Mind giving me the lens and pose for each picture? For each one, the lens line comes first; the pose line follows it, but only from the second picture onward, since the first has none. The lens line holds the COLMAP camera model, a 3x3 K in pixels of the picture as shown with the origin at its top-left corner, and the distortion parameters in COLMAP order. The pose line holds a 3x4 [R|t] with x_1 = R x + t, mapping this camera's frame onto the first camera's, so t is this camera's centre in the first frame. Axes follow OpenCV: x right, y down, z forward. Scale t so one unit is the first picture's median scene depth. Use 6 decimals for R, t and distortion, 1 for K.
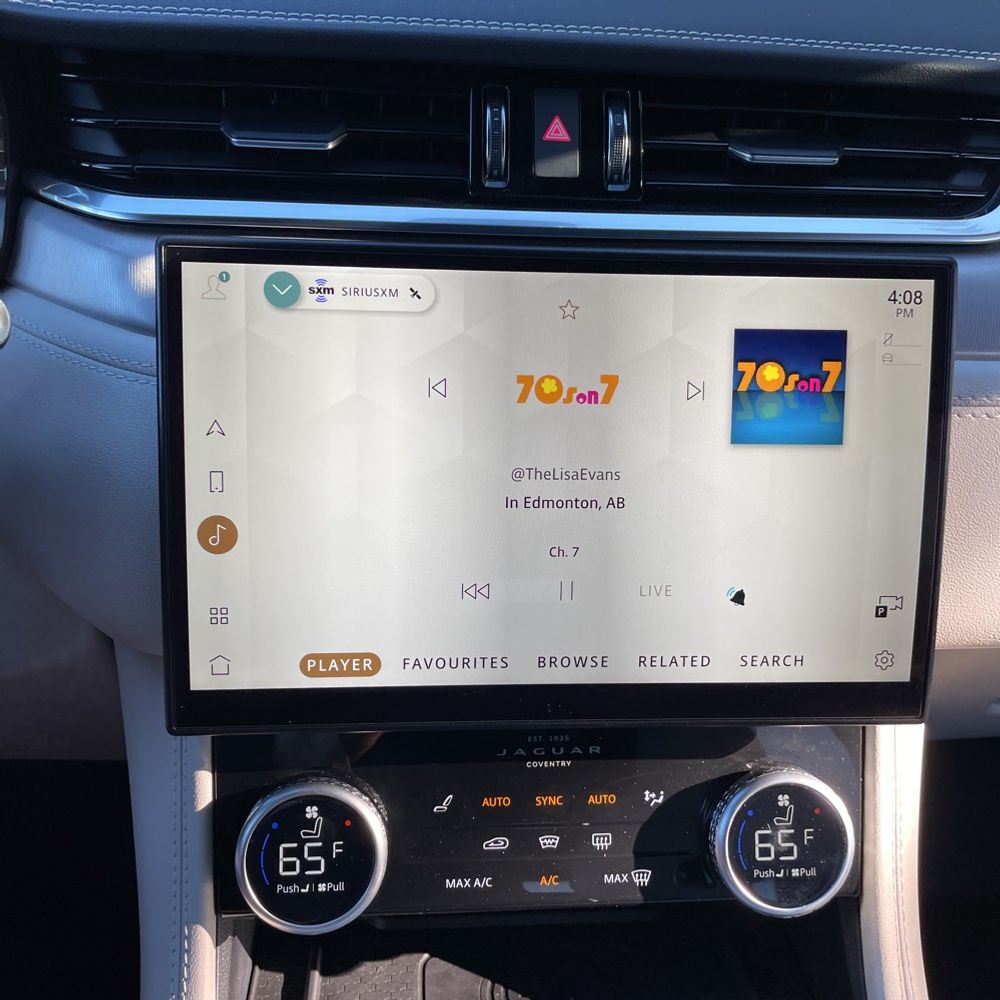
lens RADIAL K [[1022.0, 0, 492.7], [0, 1022.0, 494.3], [0, 0, 1]] dist [0.032272, 0.000000]
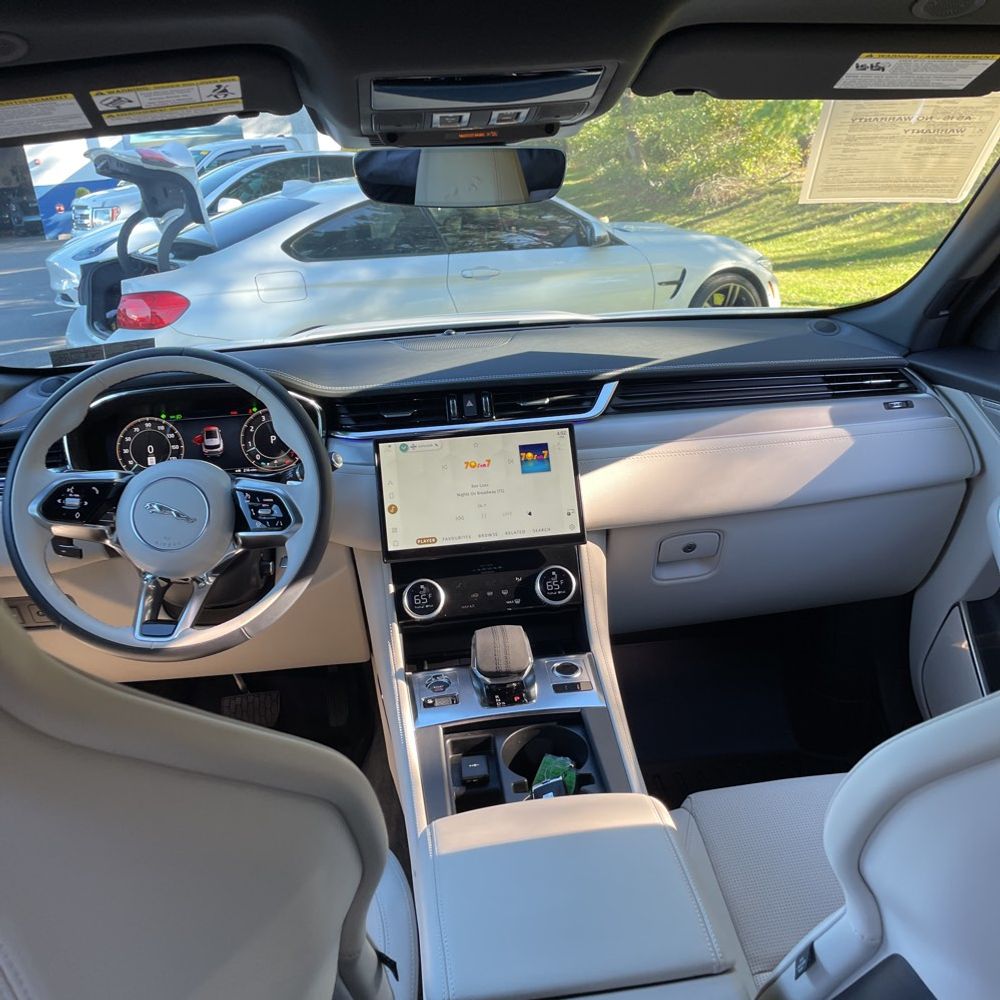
lens RADIAL K [[1022.0, 0, 502.0], [0, 1022.0, 501.9], [0, 0, 1]] dist [0.032272, 0.000000]
pose [[0.993127, -0.116352, 0.012720, 0.097407], [0.115680, 0.959181, -0.258049, 1.035321], [0.017824, 0.257746, 0.966048, -2.689773]]
